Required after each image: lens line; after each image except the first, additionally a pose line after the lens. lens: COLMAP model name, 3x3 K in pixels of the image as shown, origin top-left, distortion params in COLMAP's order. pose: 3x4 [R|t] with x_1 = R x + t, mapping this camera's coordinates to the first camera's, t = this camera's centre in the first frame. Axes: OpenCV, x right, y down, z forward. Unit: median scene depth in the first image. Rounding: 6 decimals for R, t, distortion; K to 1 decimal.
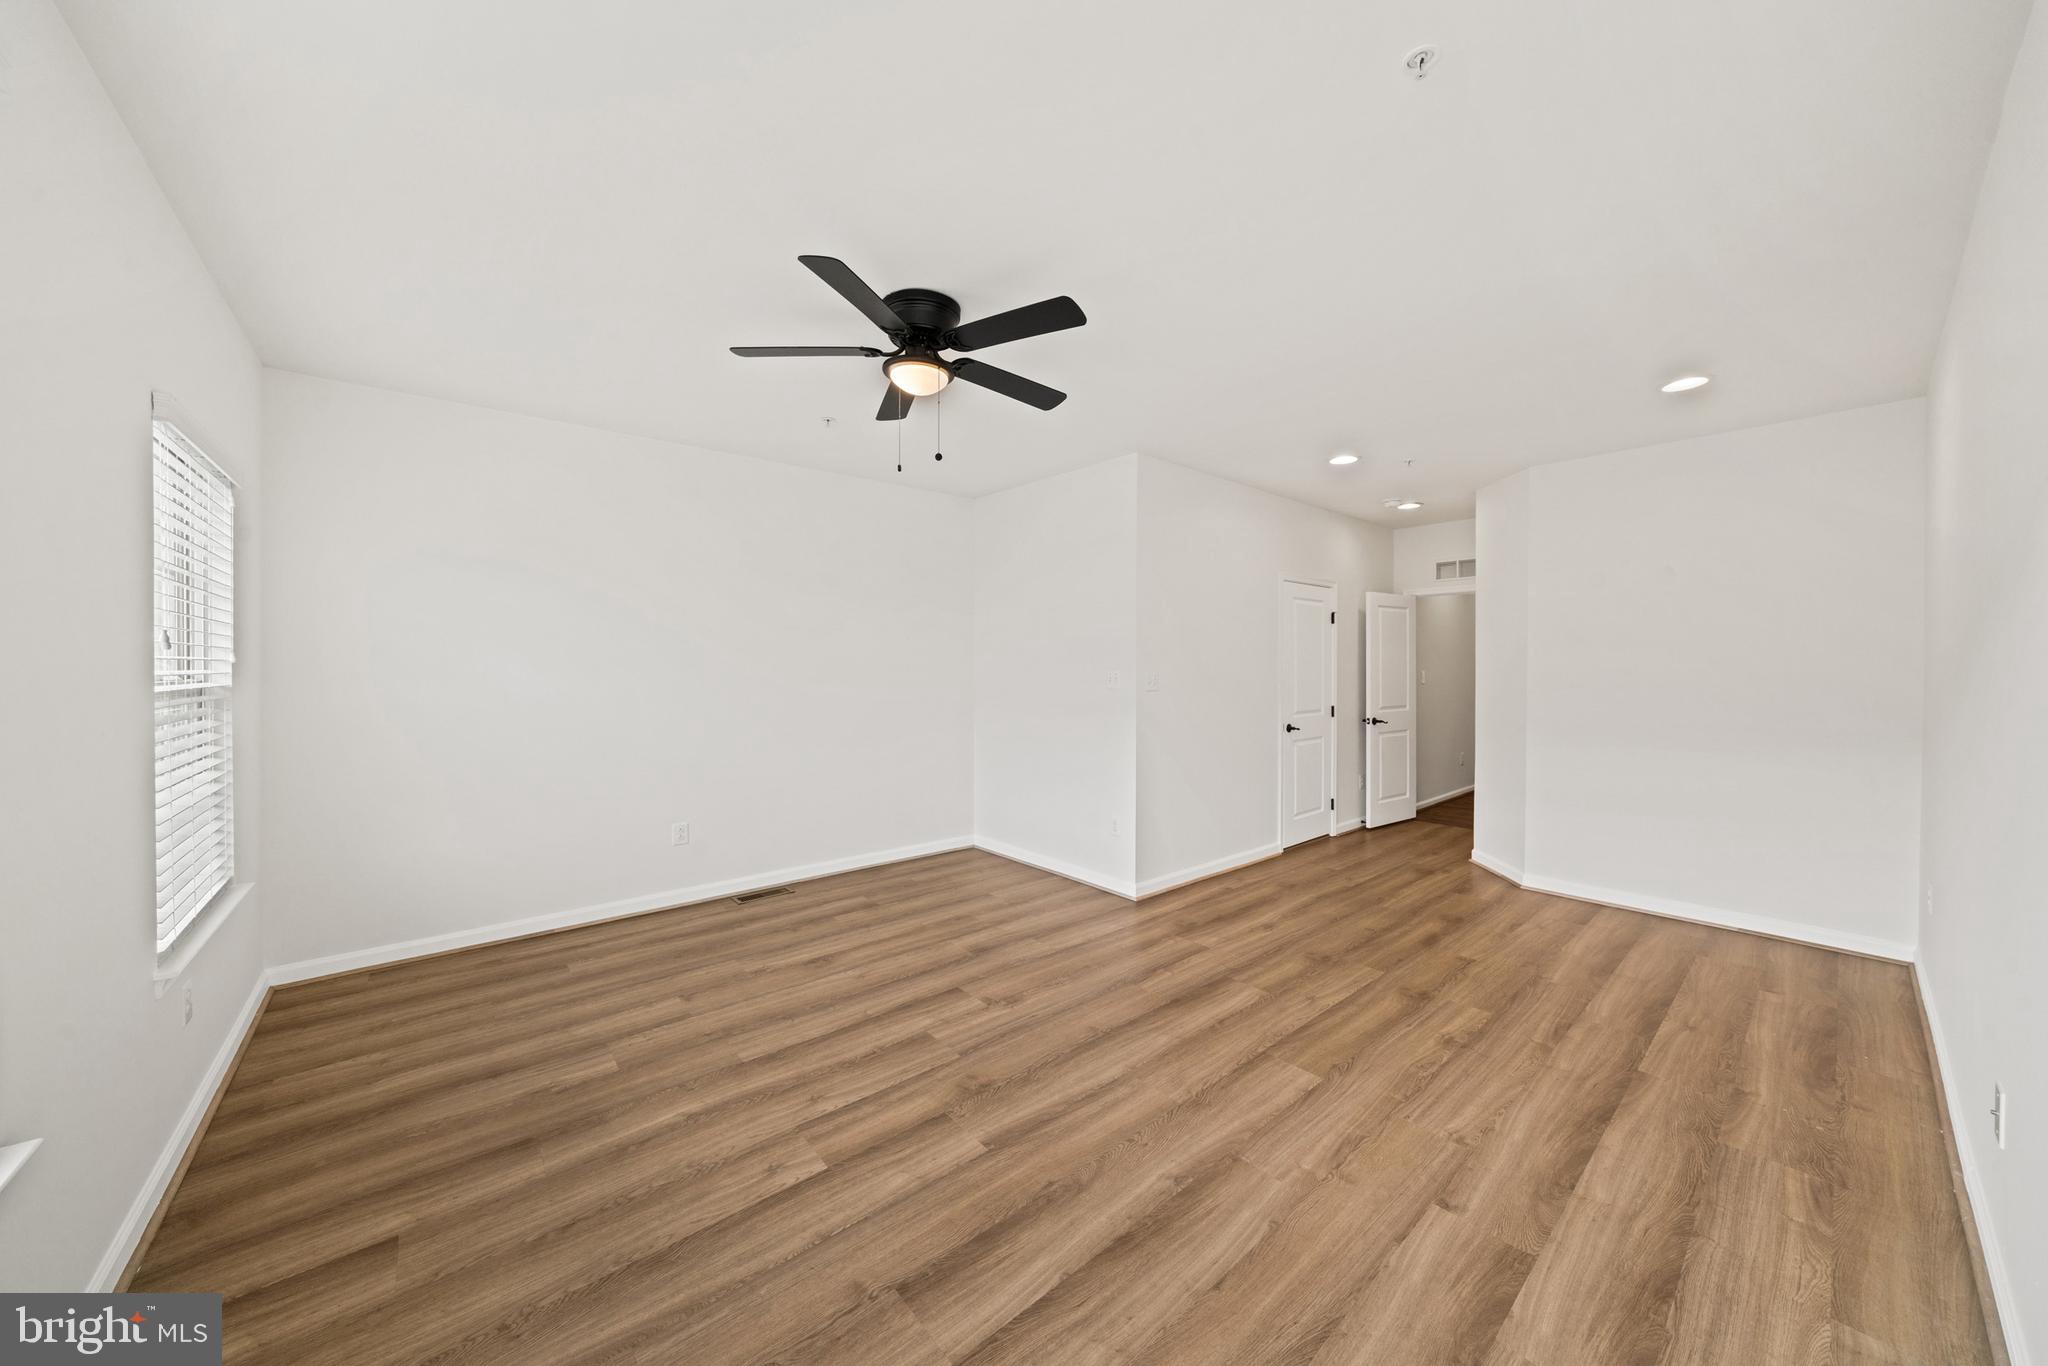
lens RADIAL K [[696.9, 0, 1015.5], [0, 696.9, 687.5], [0, 0, 1]] dist [-0.003033, -0.000324]
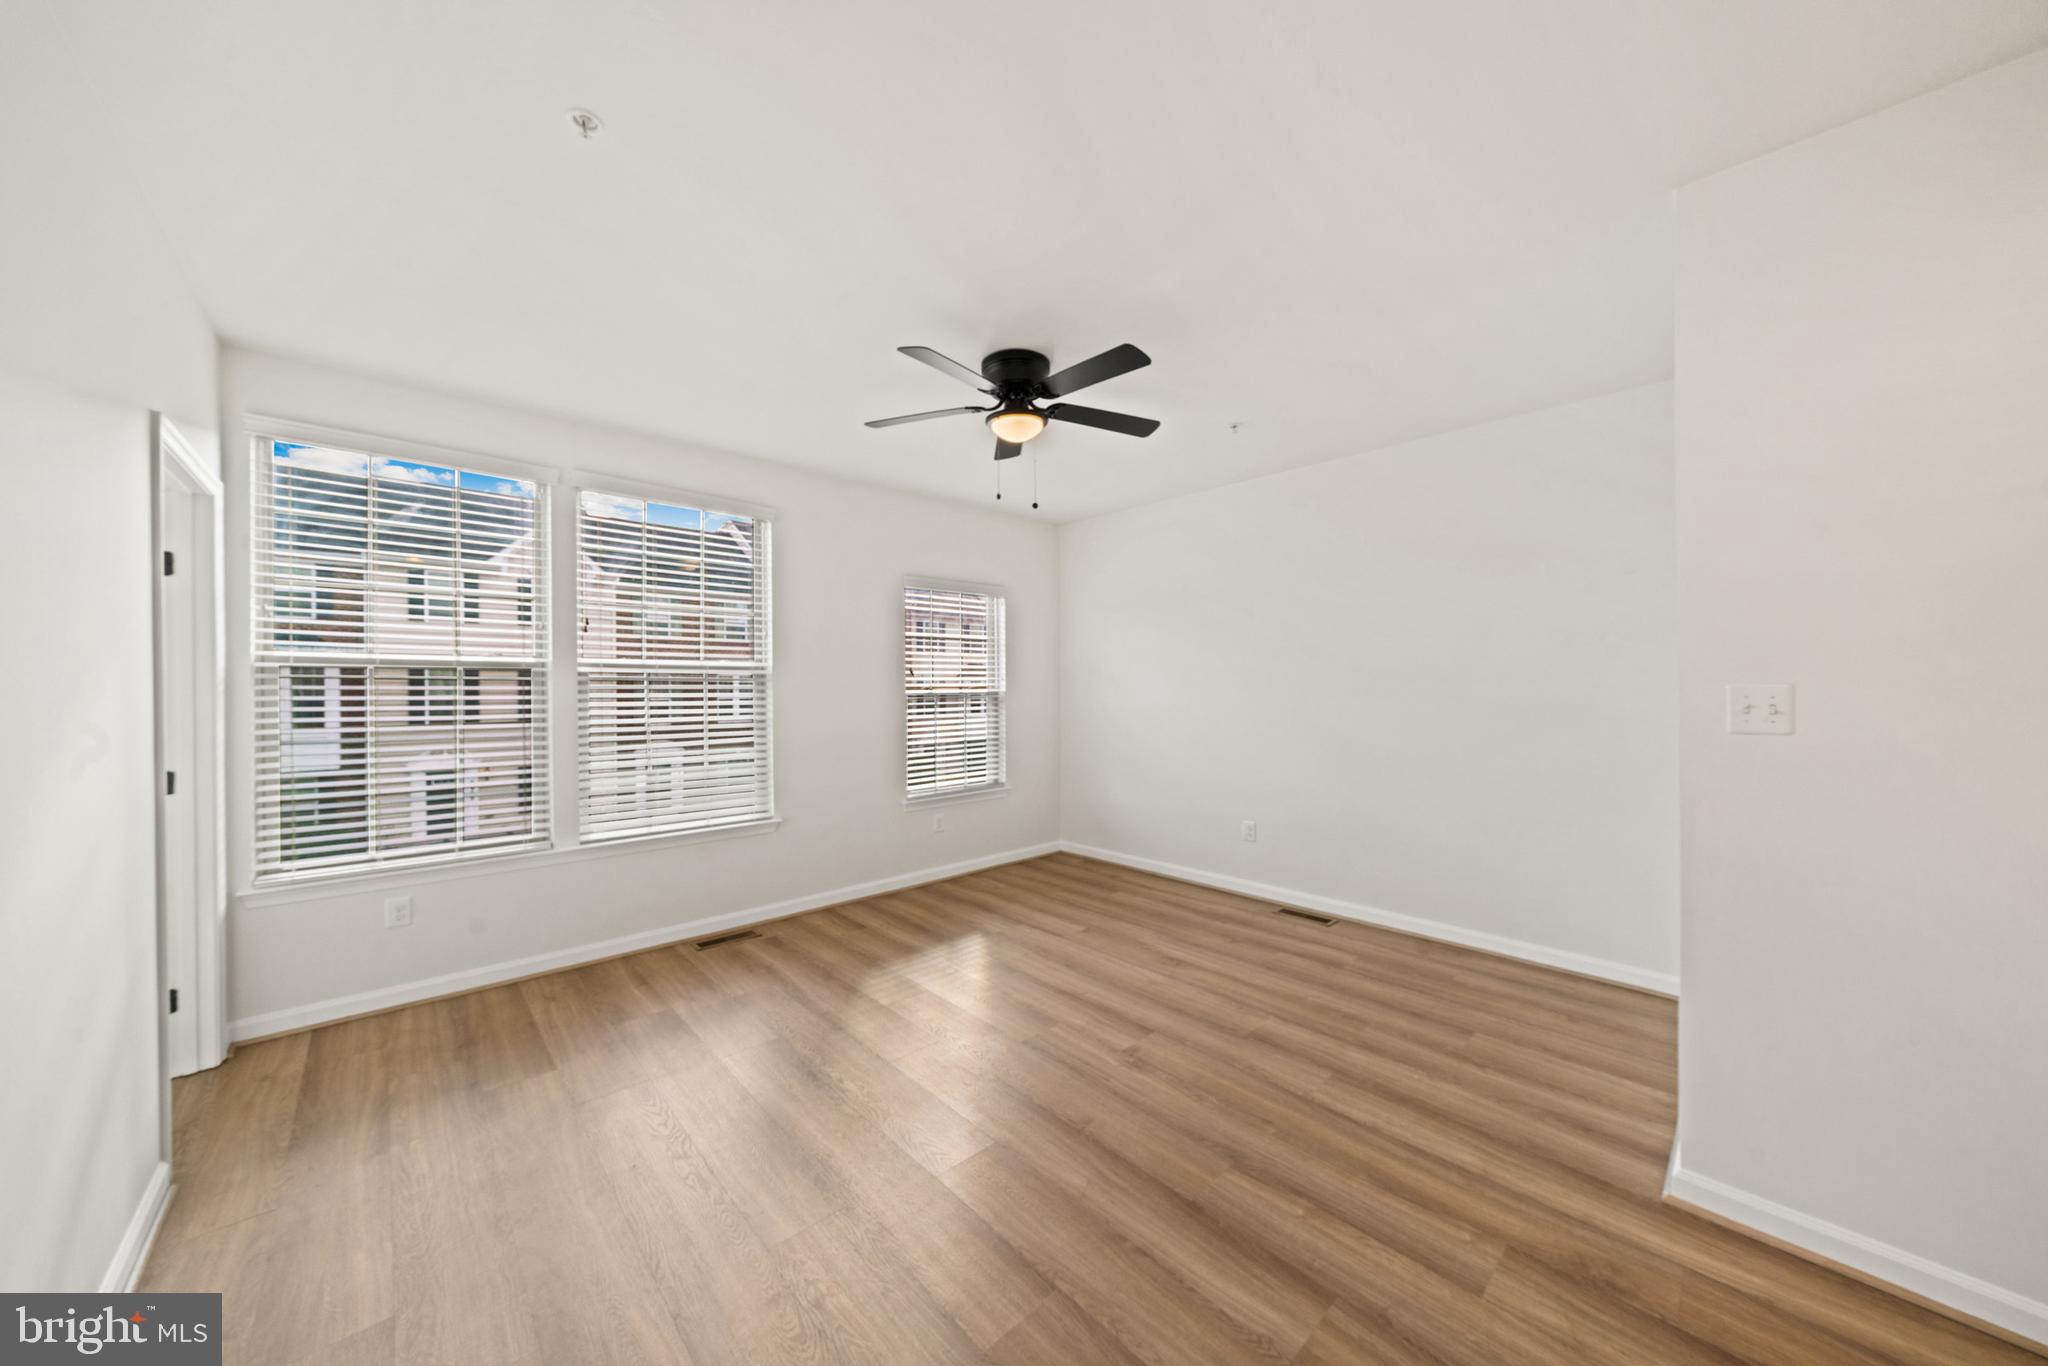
lens RADIAL K [[696.9, 0, 1015.5], [0, 696.9, 687.5], [0, 0, 1]] dist [-0.003033, -0.000324]
pose [[0.046128, 0.003448, -0.998930, 0.775375], [-0.025296, 0.999677, 0.002283, -0.014404], [0.998615, 0.025164, 0.046200, 0.728852]]
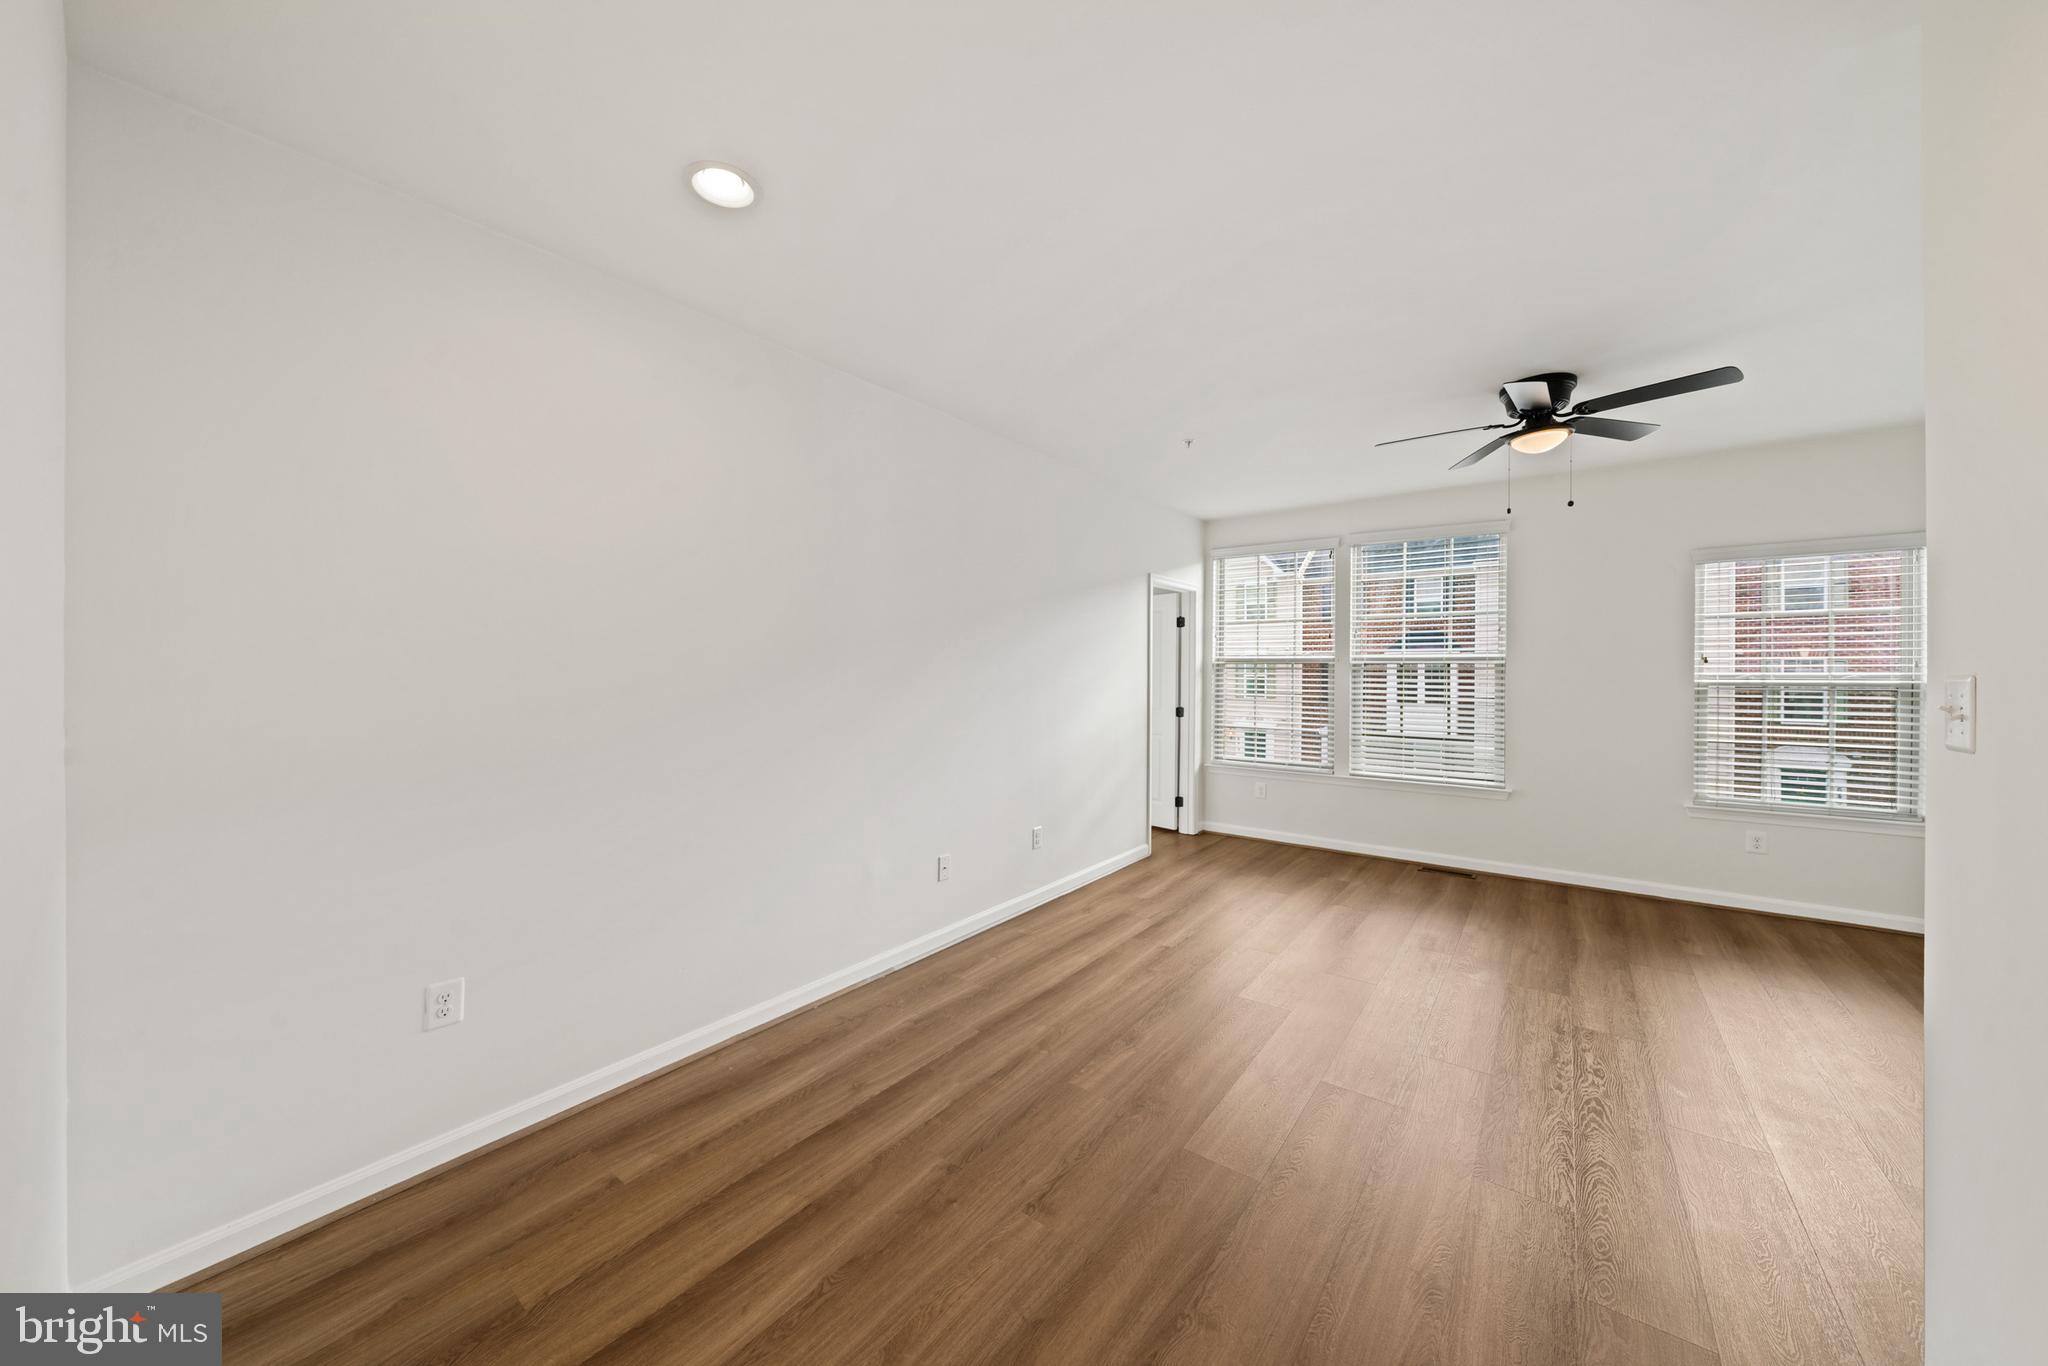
lens RADIAL K [[696.9, 0, 1015.5], [0, 696.9, 687.5], [0, 0, 1]] dist [-0.003033, -0.000324]
pose [[-0.977511, 0.003943, -0.210848, 0.813568], [-0.005931, 0.998916, 0.046174, -0.037457], [0.210802, 0.046386, -0.976428, 1.571145]]
